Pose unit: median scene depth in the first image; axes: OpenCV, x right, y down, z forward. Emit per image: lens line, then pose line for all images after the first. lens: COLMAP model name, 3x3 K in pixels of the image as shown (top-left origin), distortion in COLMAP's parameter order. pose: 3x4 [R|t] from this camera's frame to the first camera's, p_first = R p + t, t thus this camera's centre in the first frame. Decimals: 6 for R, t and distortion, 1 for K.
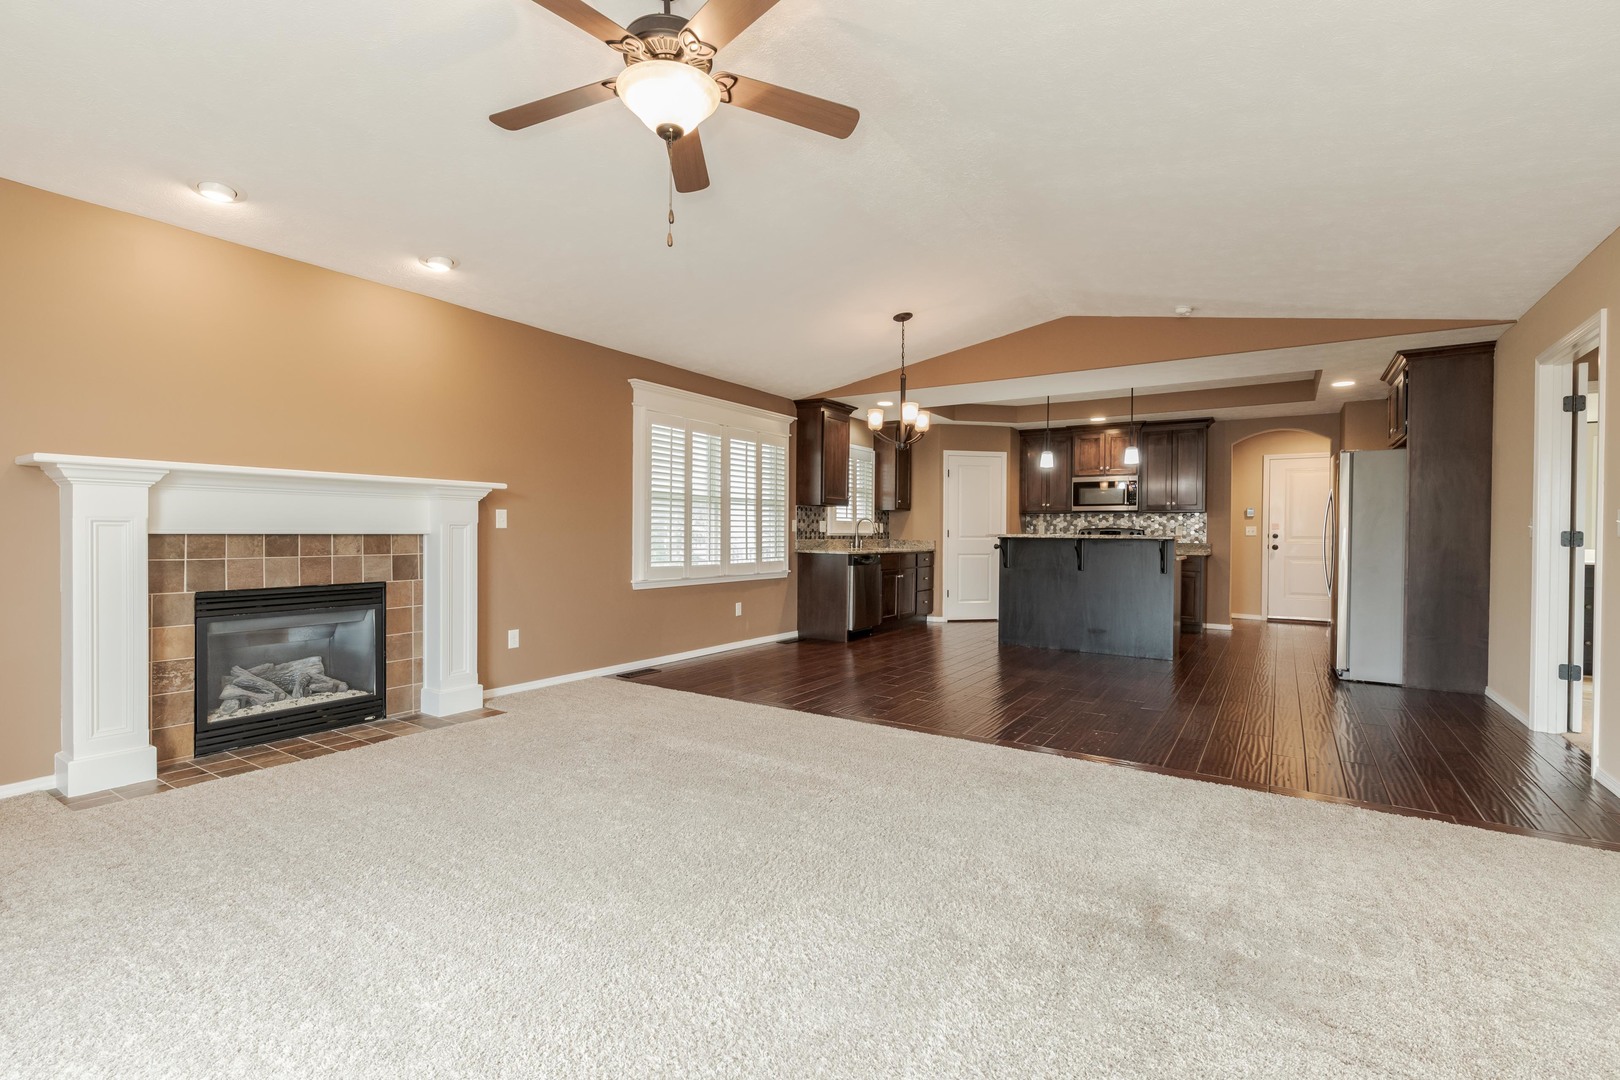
lens RADIAL K [[728.9, 0, 807.5], [0, 728.9, 540.7], [0, 0, 1]] dist [0.003090, 0.000241]
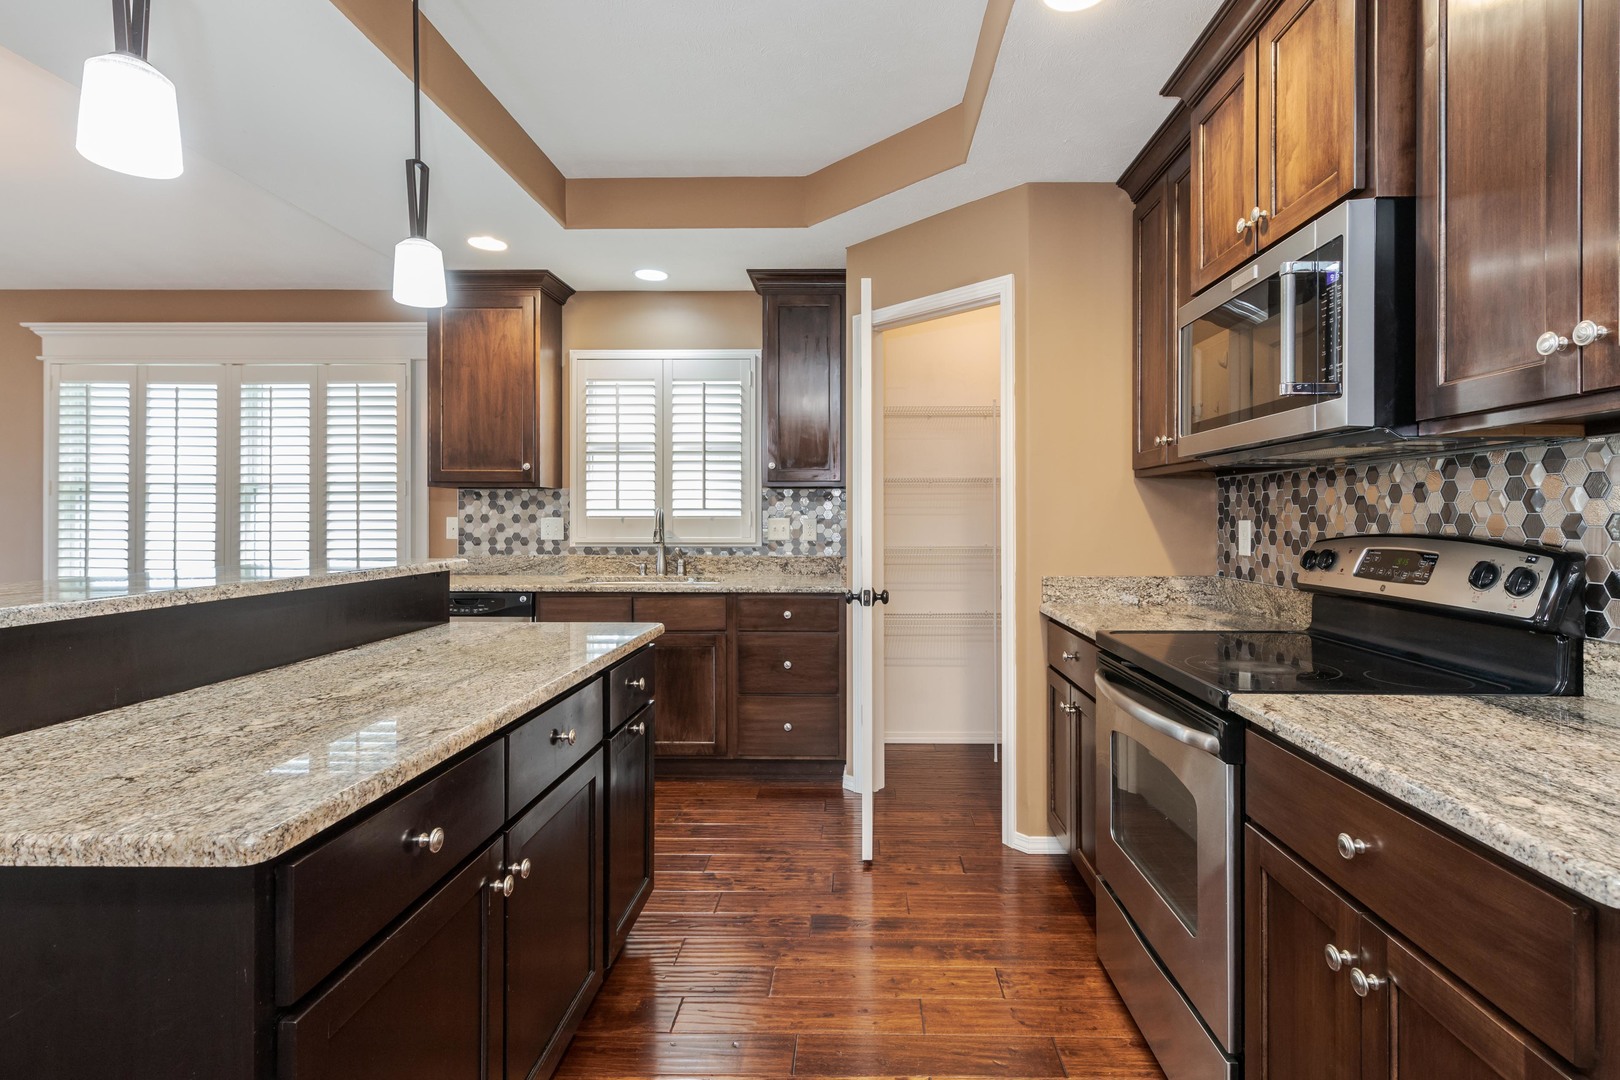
lens RADIAL K [[789.0, 0, 836.9], [0, 789.0, 517.2], [0, 0, 1]] dist [0.011542, 0.000035]
pose [[0.530394, -0.009320, -0.847700, 0.534060], [-0.007124, 0.999855, -0.015451, -0.018919], [0.847721, 0.014234, 0.530251, 0.815987]]
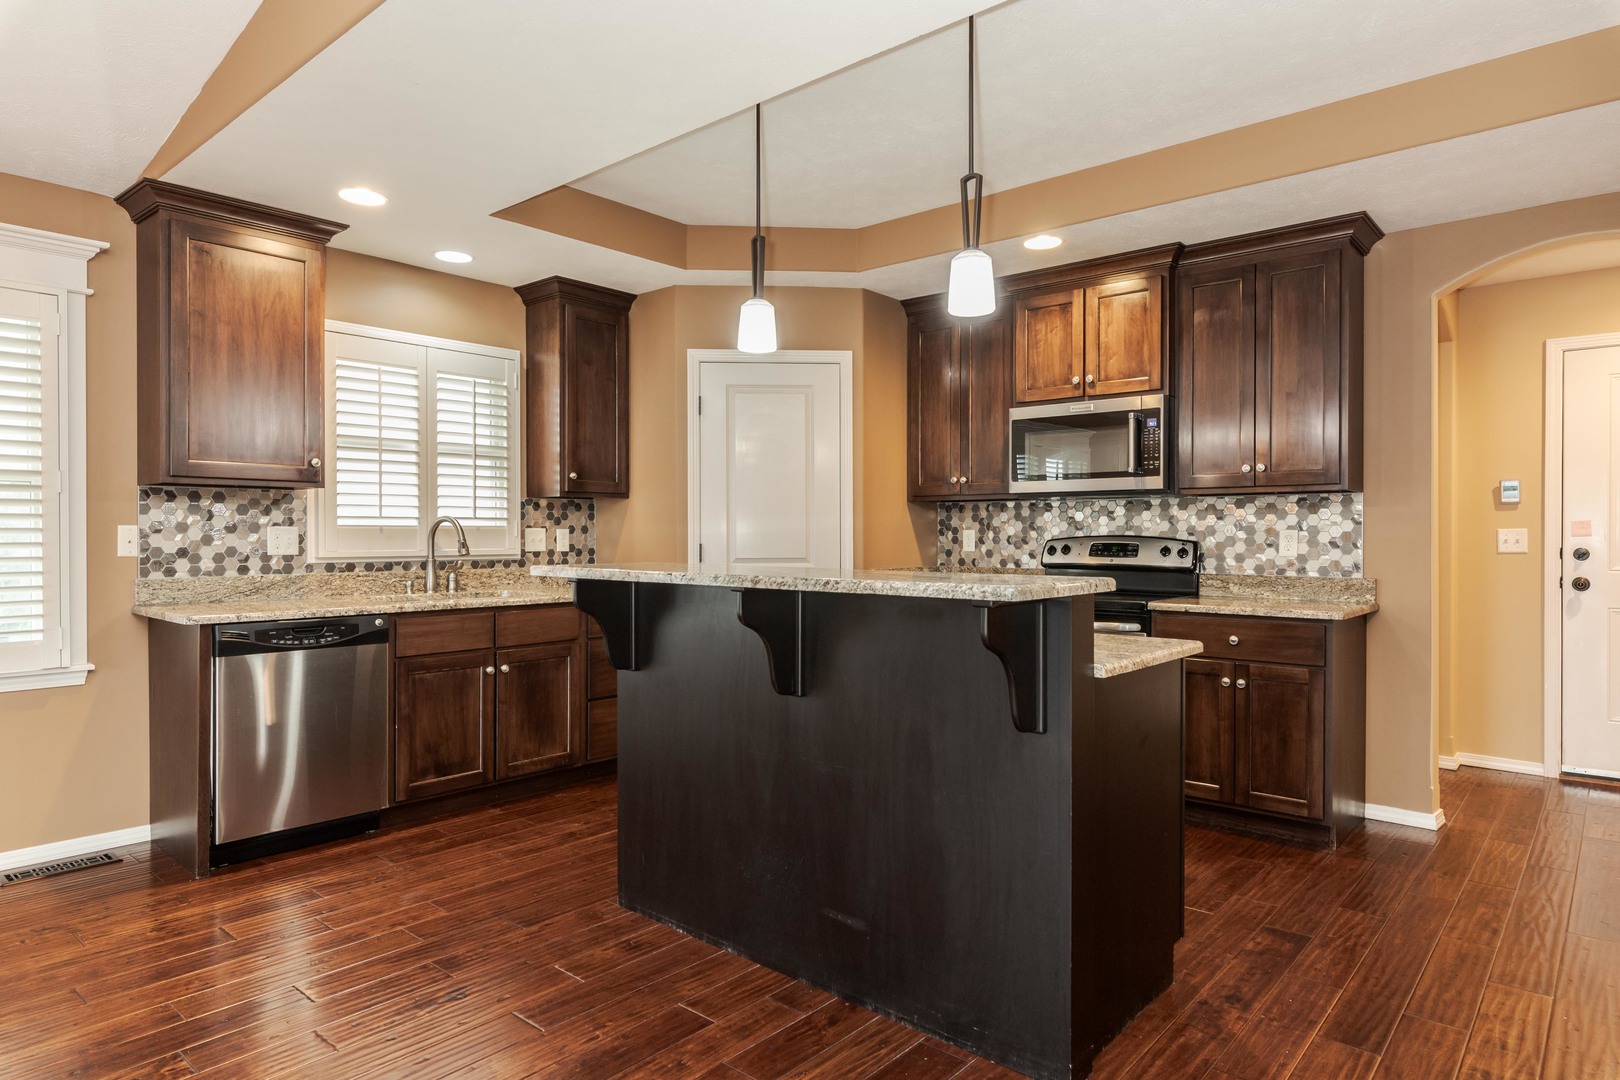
lens RADIAL K [[962.4, 0, 812.7], [0, 962.4, 542.2], [0, 0, 1]] dist [0.003364, 0.001207]
pose [[0.991398, -0.007257, -0.130683, 0.338809], [0.006614, 0.999964, -0.005354, -0.013193], [0.130717, 0.004443, 0.991410, 0.493112]]
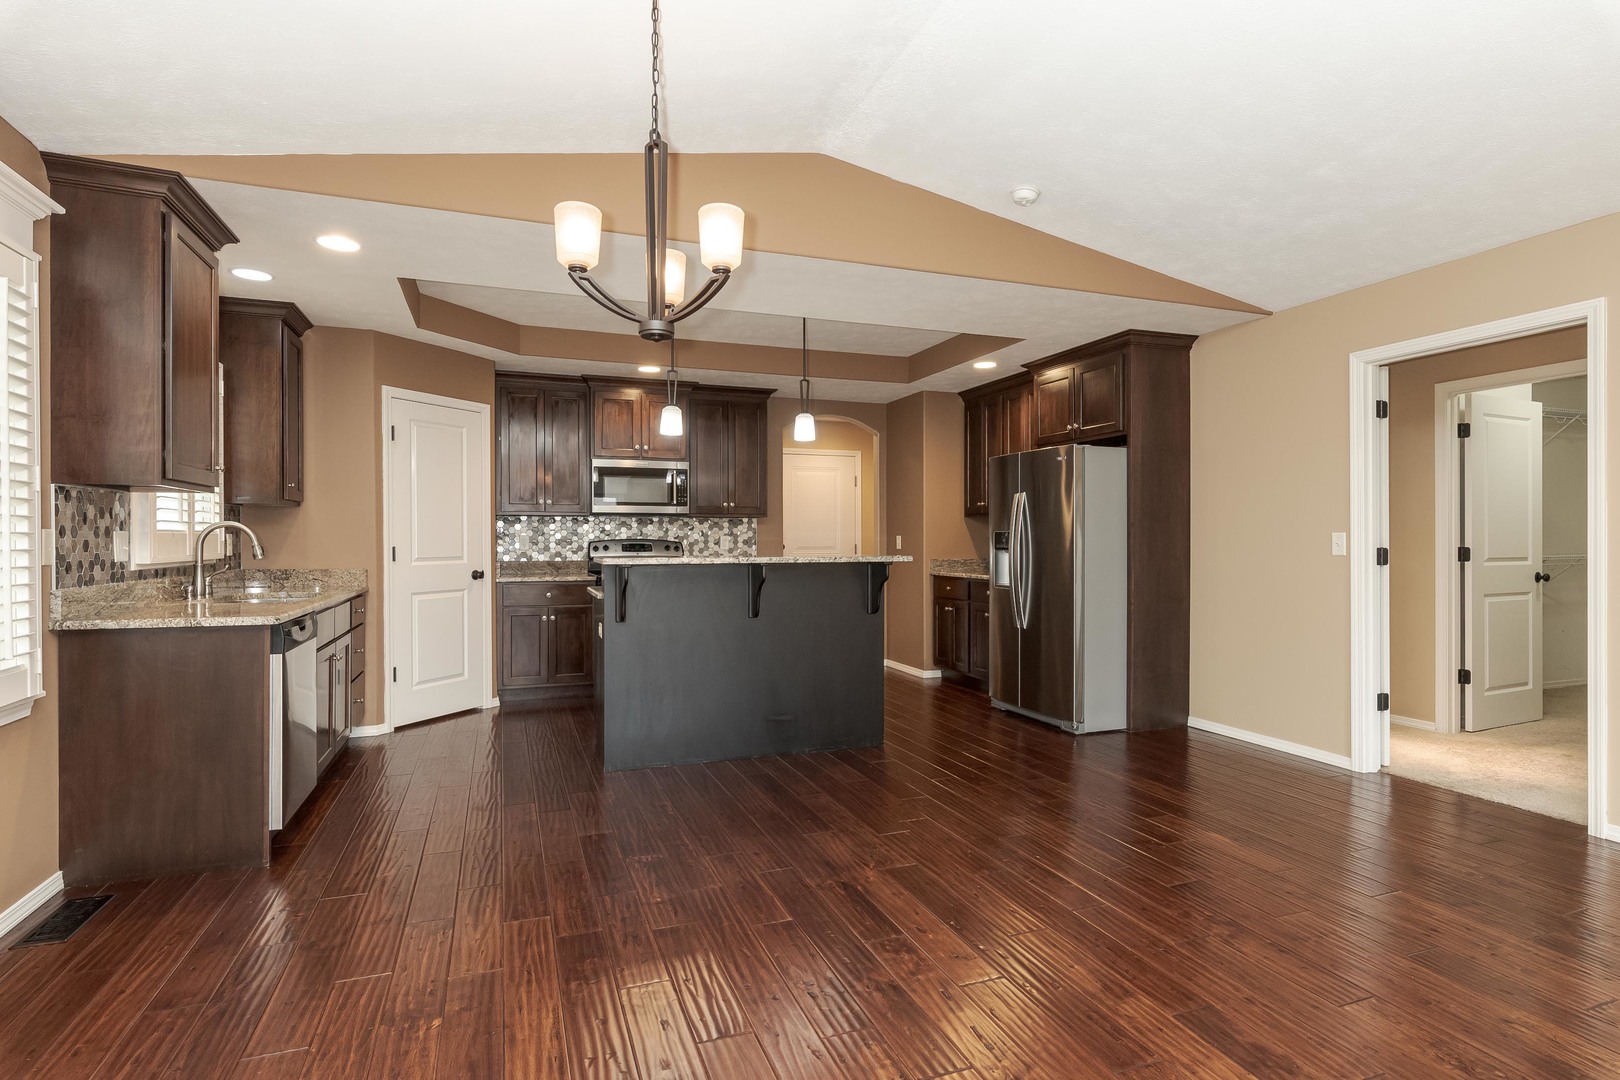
lens RADIAL K [[825.6, 0, 814.9], [0, 825.6, 541.3], [0, 0, 1]] dist [0.002035, 0.000035]
pose [[0.589260, -0.012555, 0.807846, -0.098352], [0.015968, 0.999865, 0.003891, -0.016807], [-0.807786, 0.010607, 0.589381, 0.450933]]
